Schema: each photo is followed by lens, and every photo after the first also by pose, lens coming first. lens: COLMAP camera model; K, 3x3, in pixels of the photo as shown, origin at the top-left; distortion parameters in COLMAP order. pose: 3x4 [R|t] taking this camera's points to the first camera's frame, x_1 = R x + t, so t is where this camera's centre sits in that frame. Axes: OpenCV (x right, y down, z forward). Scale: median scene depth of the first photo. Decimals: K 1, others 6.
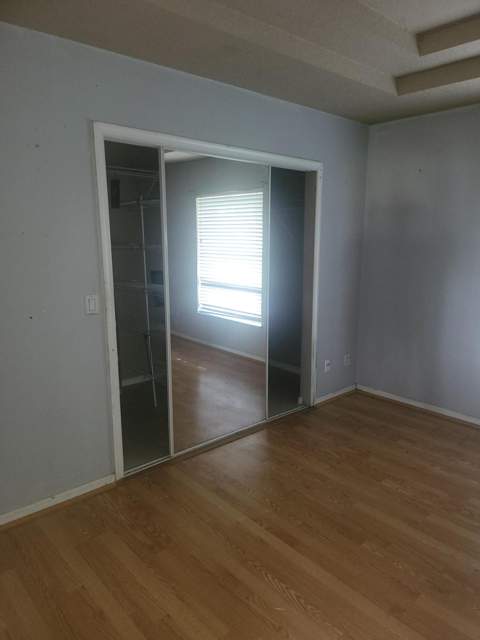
lens RADIAL K [[451.5, 0, 239.1], [0, 451.5, 324.7], [0, 0, 1]] dist [0.007485, 0.000982]
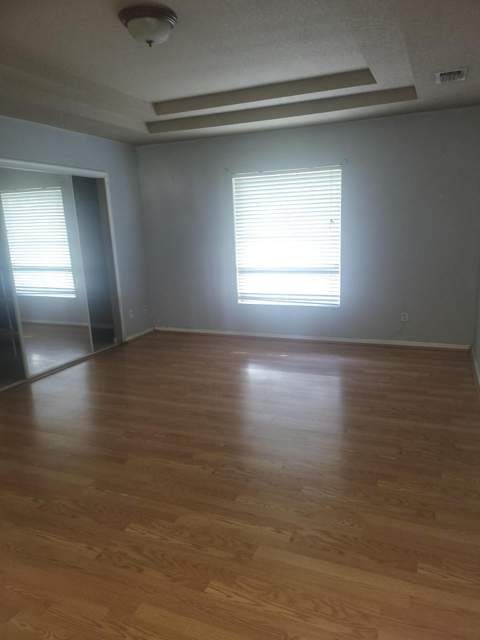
lens RADIAL K [[451.5, 0, 246.2], [0, 451.5, 321.6], [0, 0, 1]] dist [0.007485, 0.000982]
pose [[0.897827, -0.136798, 0.418562, -0.083809], [0.126748, 0.990578, 0.051871, 0.091916], [-0.421714, 0.006481, 0.906706, -0.469466]]
